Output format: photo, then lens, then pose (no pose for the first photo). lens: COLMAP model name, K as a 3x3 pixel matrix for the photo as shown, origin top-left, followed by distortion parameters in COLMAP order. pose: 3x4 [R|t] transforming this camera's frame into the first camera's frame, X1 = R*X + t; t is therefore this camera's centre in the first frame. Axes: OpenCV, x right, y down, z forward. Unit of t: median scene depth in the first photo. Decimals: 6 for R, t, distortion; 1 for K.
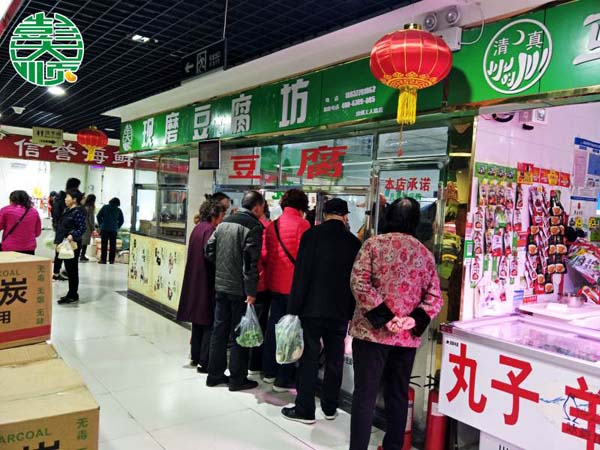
lens RADIAL K [[498.9, 0, 300.9], [0, 498.9, 226.6], [0, 0, 1]] dist [0.052594, -0.038878]
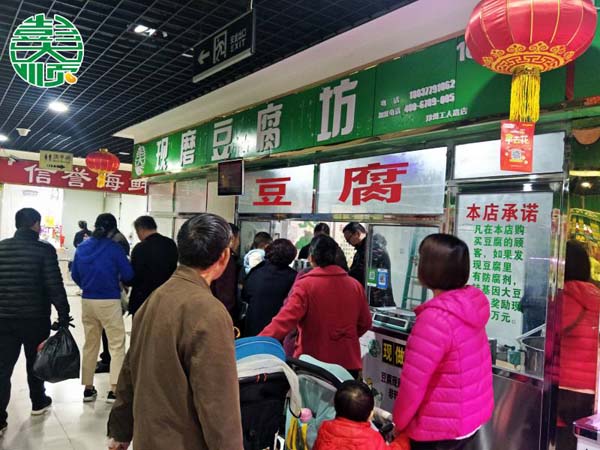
lens RADIAL K [[498.9, 0, 298.1], [0, 498.9, 225.0], [0, 0, 1]] dist [0.052594, -0.038878]
pose [[0.998897, -0.003879, -0.046787, -0.035997], [0.001338, 0.998528, -0.054221, -0.021564], [0.046928, 0.054098, 0.997432, 0.203096]]
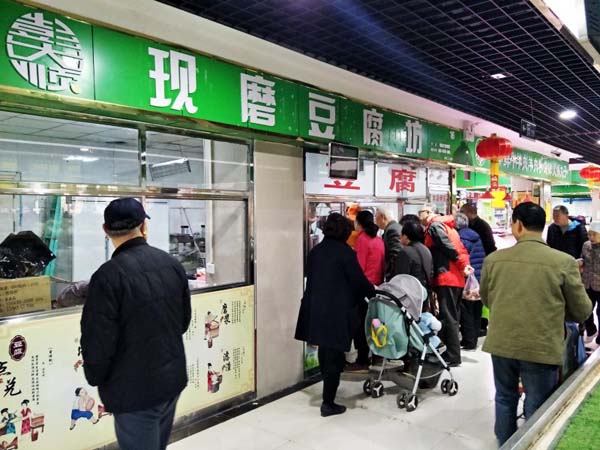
lens RADIAL K [[498.9, 0, 299.3], [0, 498.9, 228.6], [0, 0, 1]] dist [0.052594, -0.038878]
pose [[-0.197472, -0.087608, 0.976386, -1.190441], [0.035575, 0.994702, 0.096446, -0.132132], [-0.979663, 0.053781, -0.193309, 1.455499]]
